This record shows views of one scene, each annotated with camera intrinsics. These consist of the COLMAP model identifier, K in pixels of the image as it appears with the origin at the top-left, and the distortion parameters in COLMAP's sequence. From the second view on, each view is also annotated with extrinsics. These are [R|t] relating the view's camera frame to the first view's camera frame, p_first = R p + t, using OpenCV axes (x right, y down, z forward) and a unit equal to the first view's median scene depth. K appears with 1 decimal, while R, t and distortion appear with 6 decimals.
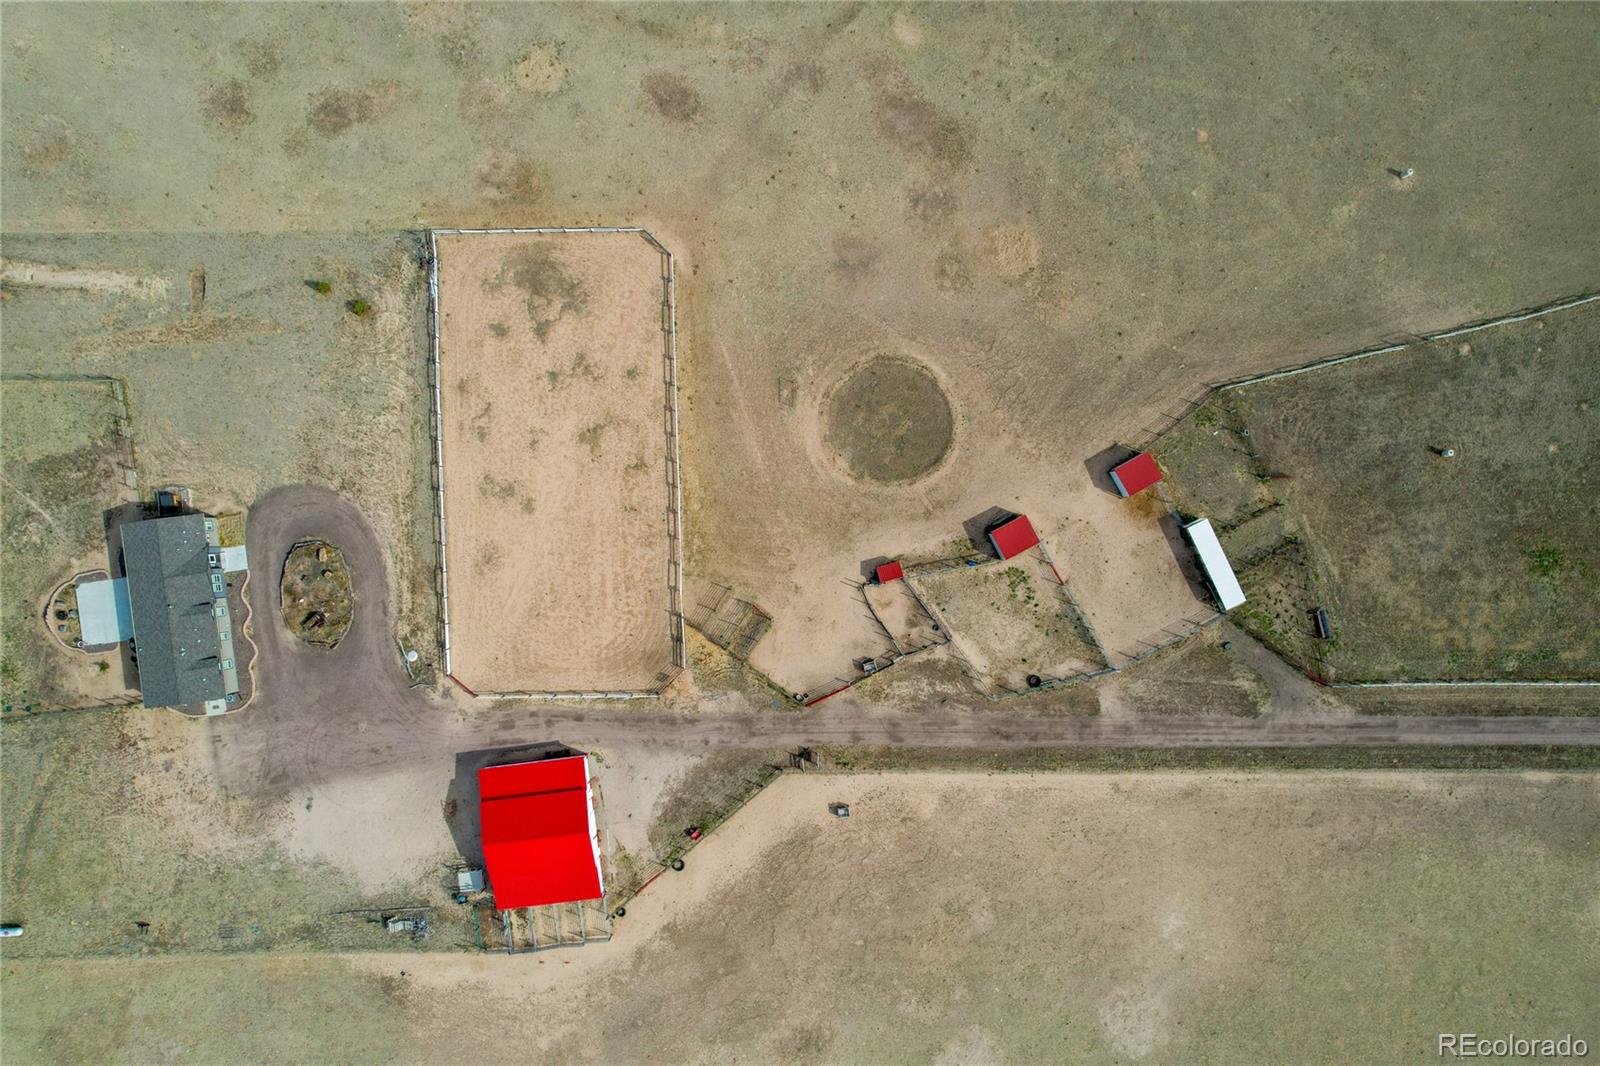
lens RADIAL K [[1030.5, 0, 807.8], [0, 1030.5, 533.9], [0, 0, 1]] dist [-0.081262, 0.074957]
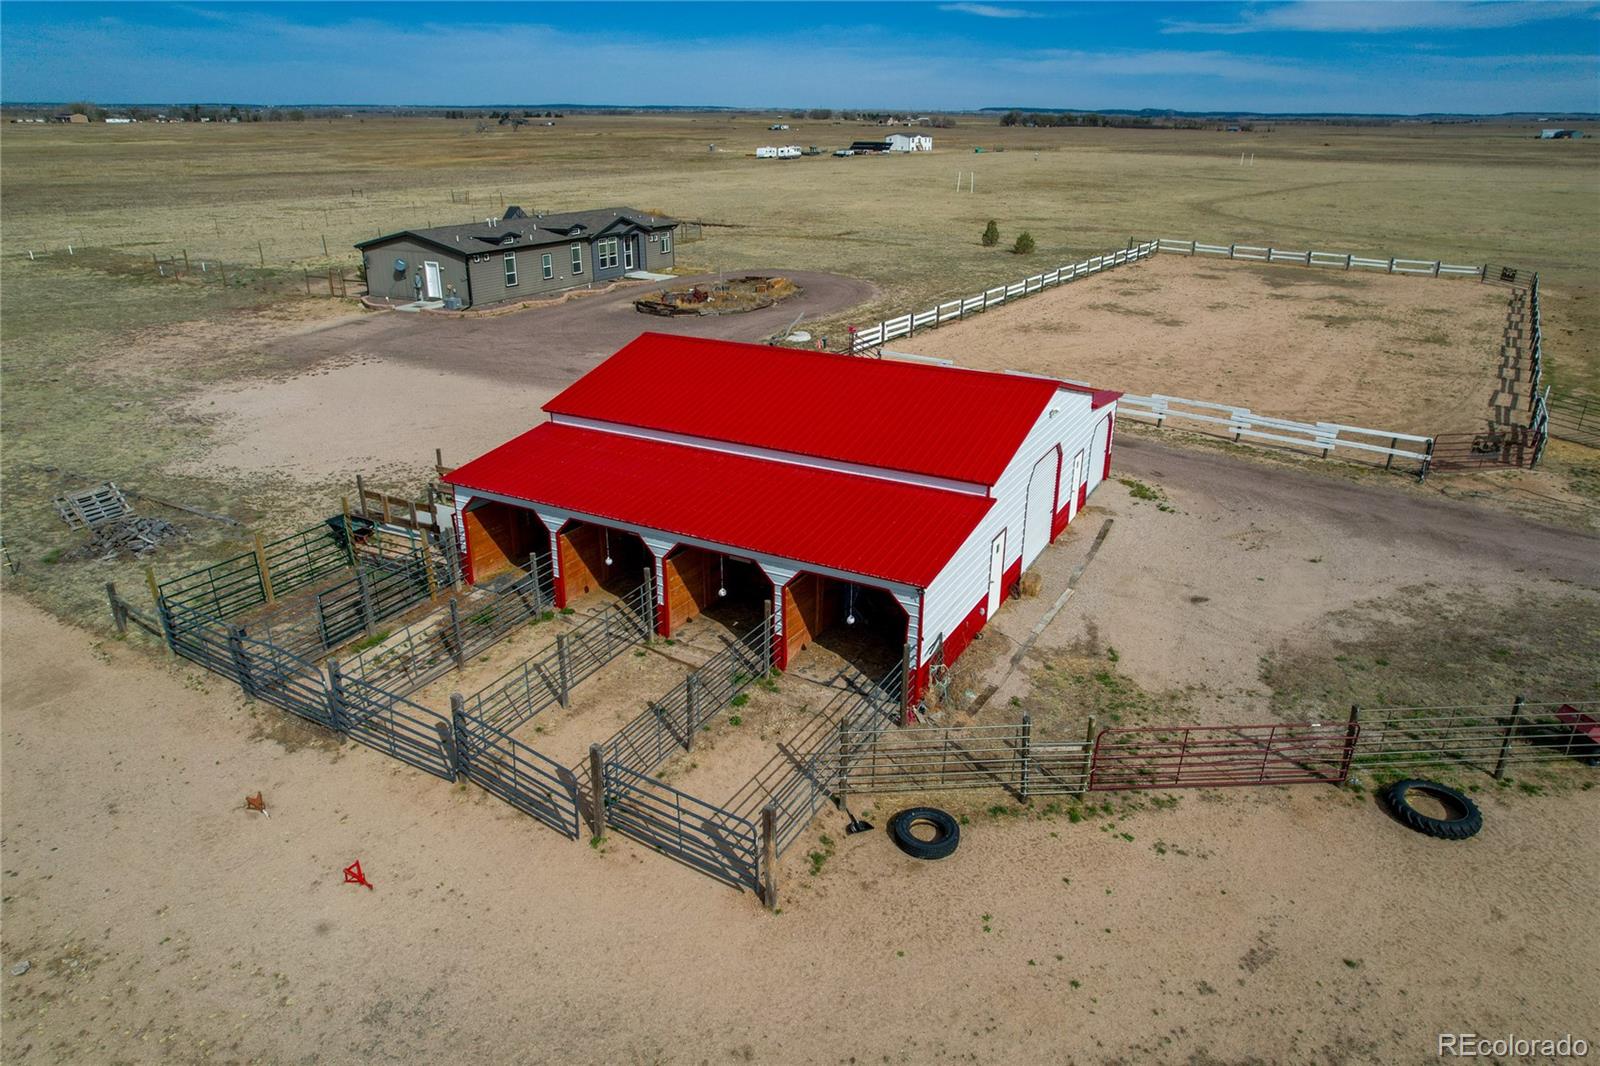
lens RADIAL K [[1030.5, 0, 807.8], [0, 1030.5, 533.9], [0, 0, 1]] dist [-0.081262, 0.074957]
pose [[0.814718, 0.210875, -0.540154, -0.129492], [-0.579841, 0.303257, -0.756188, 0.471888], [0.004344, 0.929283, 0.369343, 0.910390]]
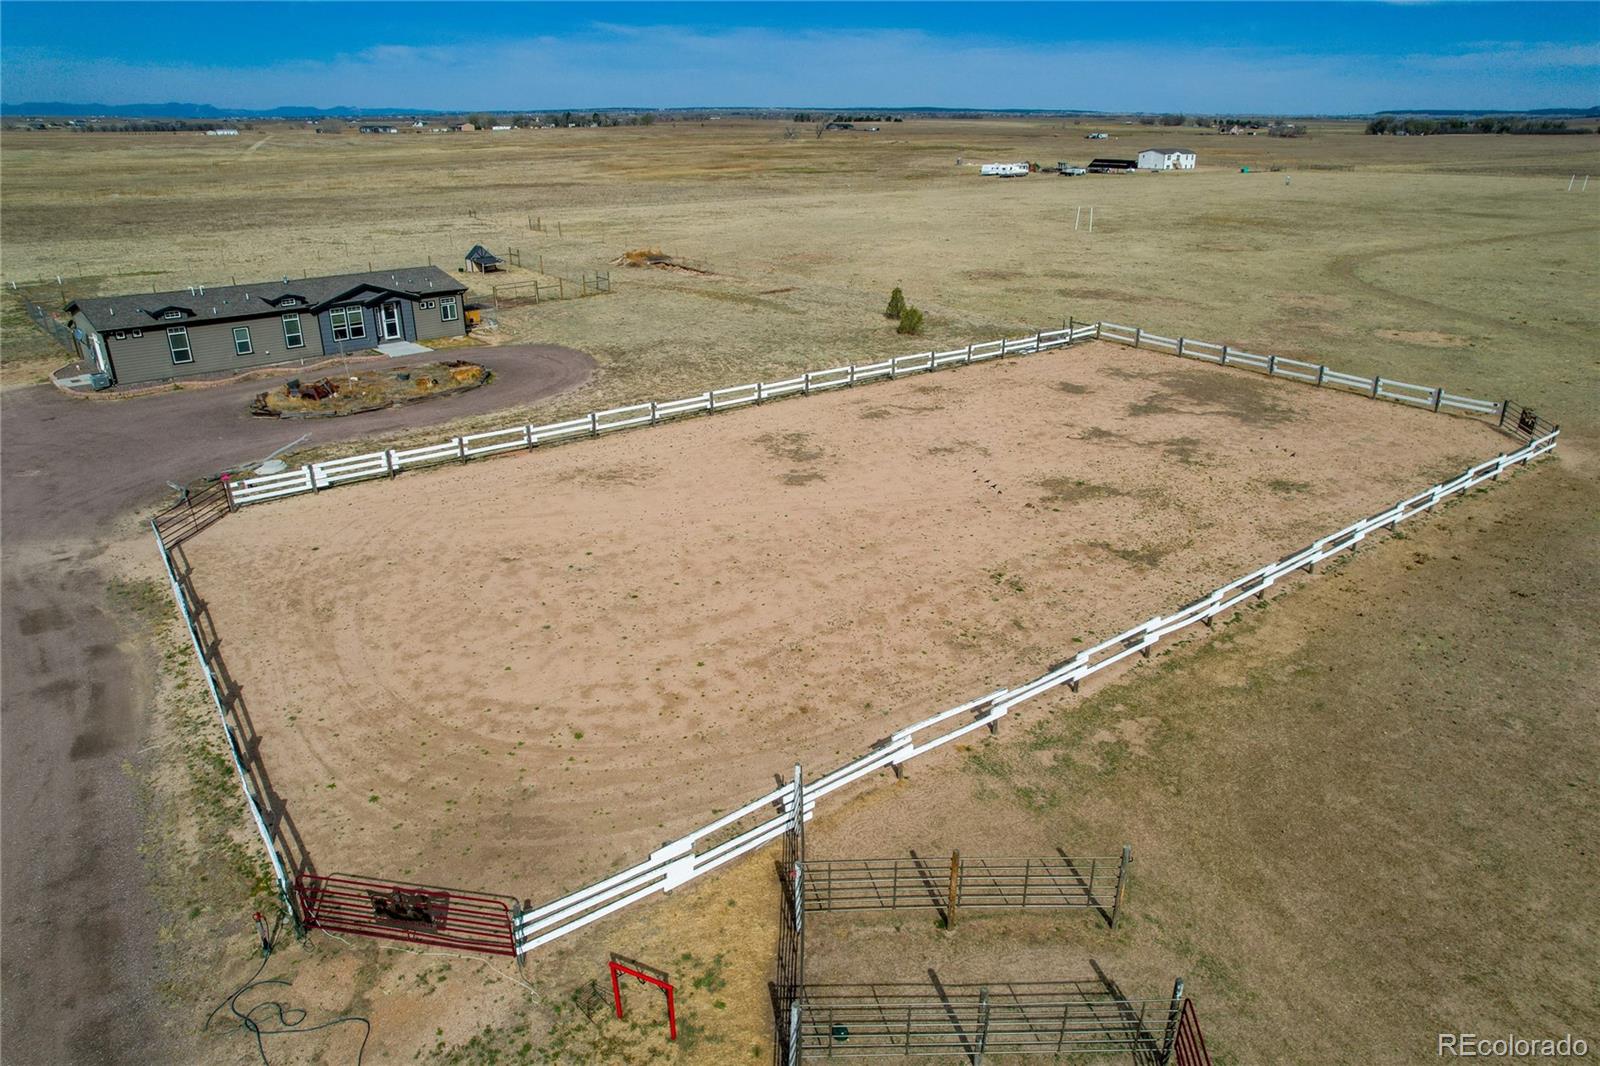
lens RADIAL K [[1030.5, 0, 807.8], [0, 1030.5, 533.9], [0, 0, 1]] dist [-0.081262, 0.074957]
pose [[0.585659, 0.292107, -0.756094, -0.002038], [-0.810526, 0.219296, -0.543099, 0.163895], [0.007165, 0.930904, 0.365193, 0.887507]]
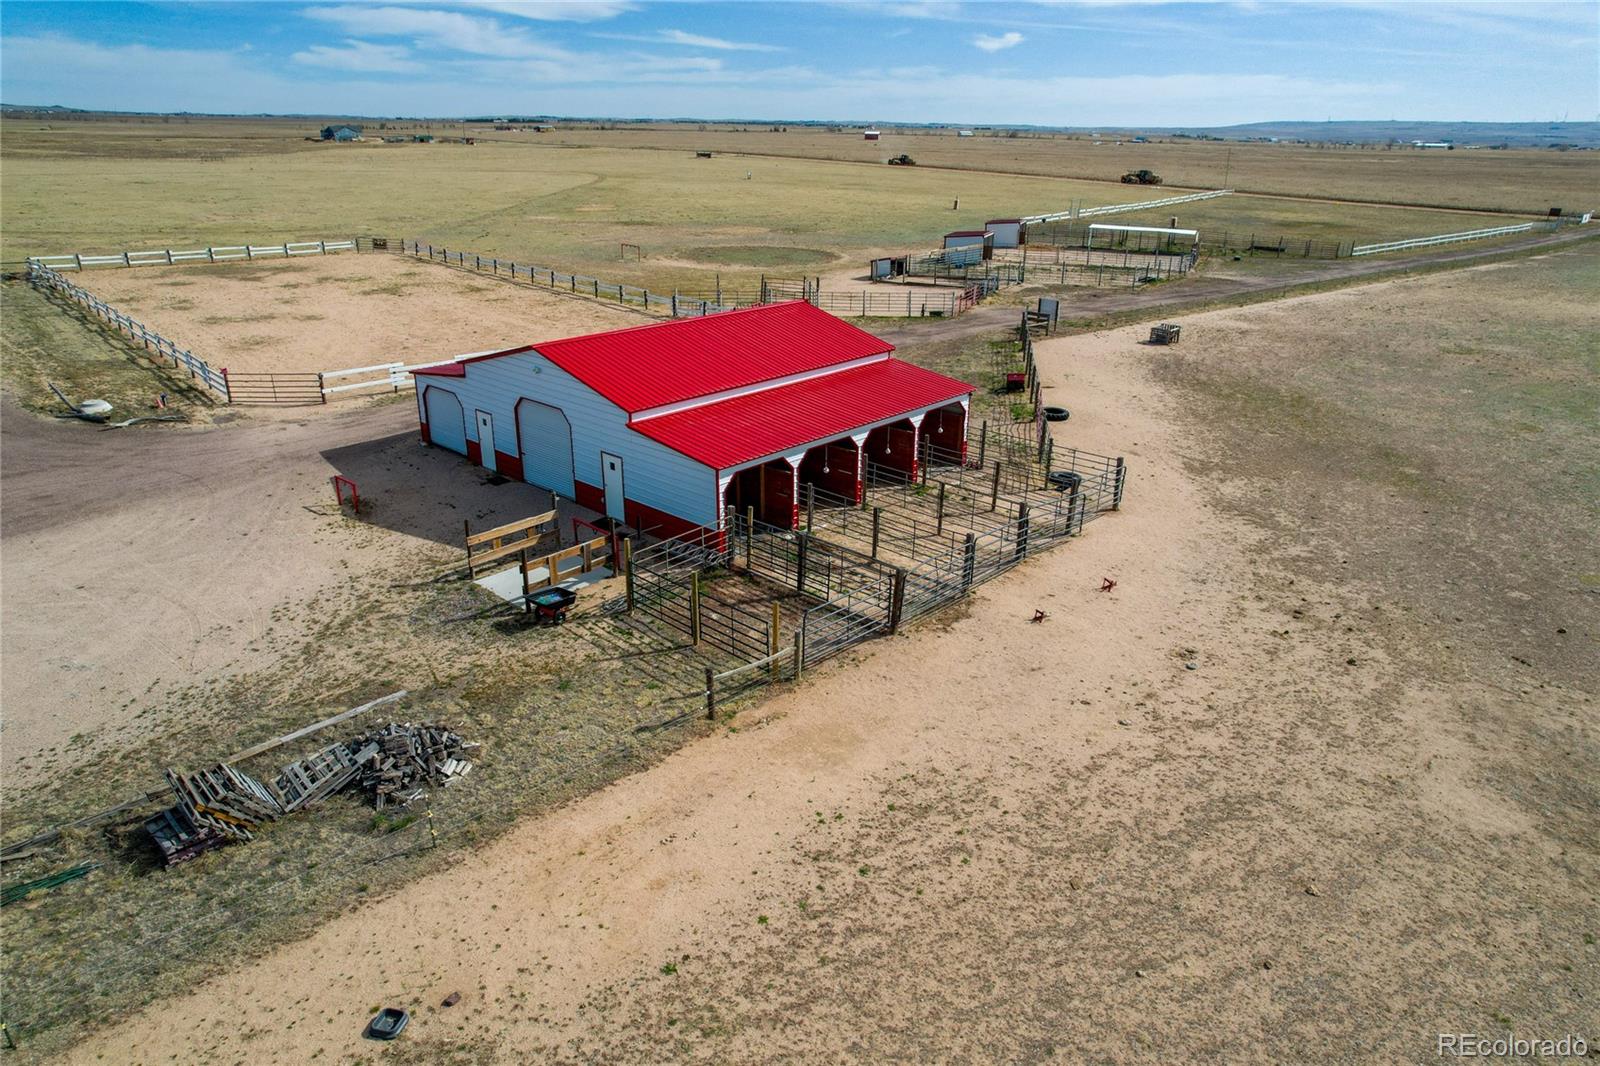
lens RADIAL K [[1030.5, 0, 807.8], [0, 1030.5, 533.9], [0, 0, 1]] dist [-0.081262, 0.074957]
pose [[0.756583, -0.246318, 0.605731, -0.420827], [0.653892, 0.288844, -0.699281, 0.532541], [-0.002716, 0.925147, 0.379600, 0.902045]]
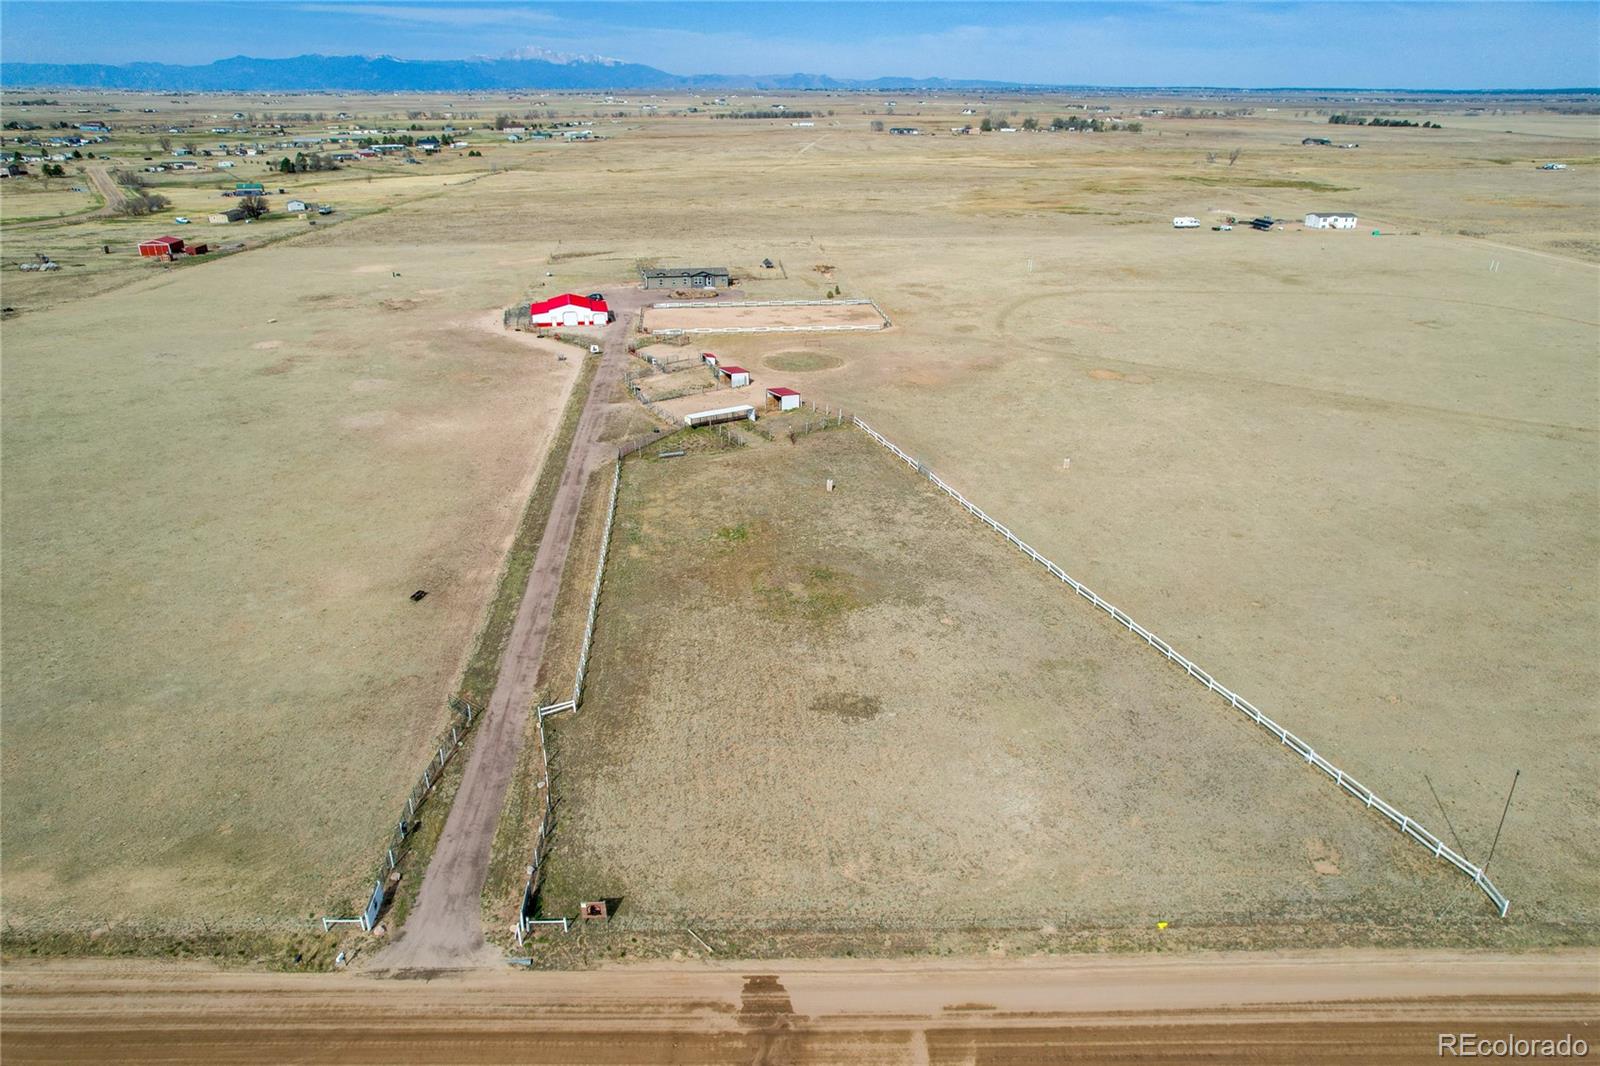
lens RADIAL K [[1030.5, 0, 807.8], [0, 1030.5, 533.9], [0, 0, 1]] dist [-0.081262, 0.074957]
pose [[0.108479, 0.384733, -0.916631, 1.671620], [-0.994058, 0.033679, -0.103506, 0.059708], [-0.008951, 0.922413, 0.386101, 0.628290]]
